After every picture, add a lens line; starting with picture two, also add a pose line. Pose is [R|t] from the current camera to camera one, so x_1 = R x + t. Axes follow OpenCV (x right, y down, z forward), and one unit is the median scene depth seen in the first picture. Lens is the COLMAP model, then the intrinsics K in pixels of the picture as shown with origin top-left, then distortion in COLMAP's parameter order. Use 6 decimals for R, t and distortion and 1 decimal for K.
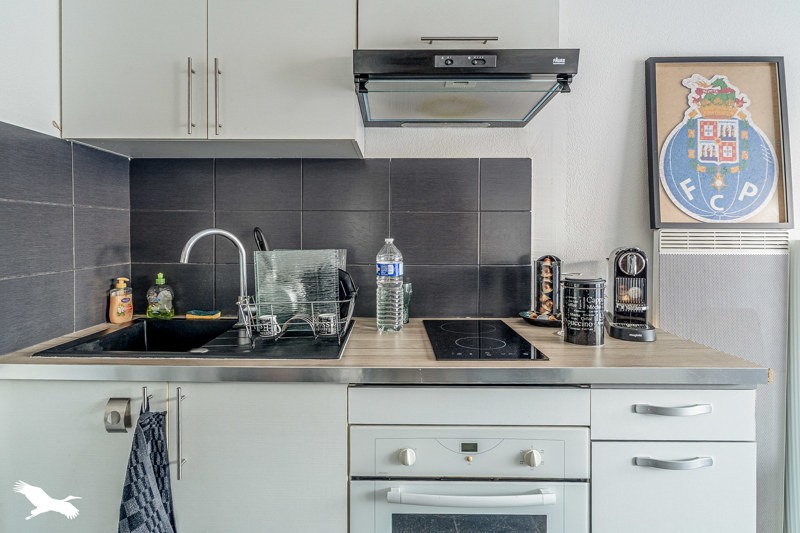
lens RADIAL K [[450.0, 0, 382.9], [0, 450.0, 249.0], [0, 0, 1]] dist [0.011457, -0.000136]
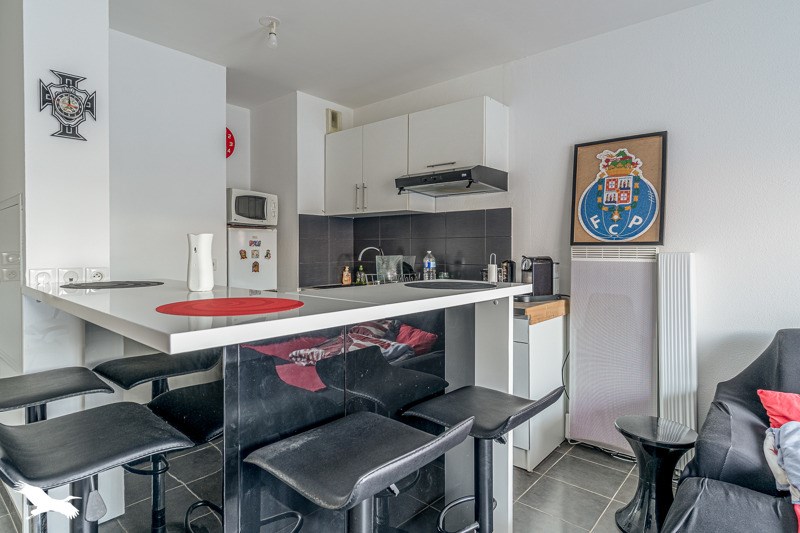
lens RADIAL K [[450.0, 0, 382.9], [0, 450.0, 249.0], [0, 0, 1]] dist [0.011457, -0.000136]
pose [[0.757679, -0.001261, -0.652627, 1.153236], [-0.020664, 0.999450, -0.025921, 0.025232], [0.652301, 0.033125, 0.757236, -0.737370]]
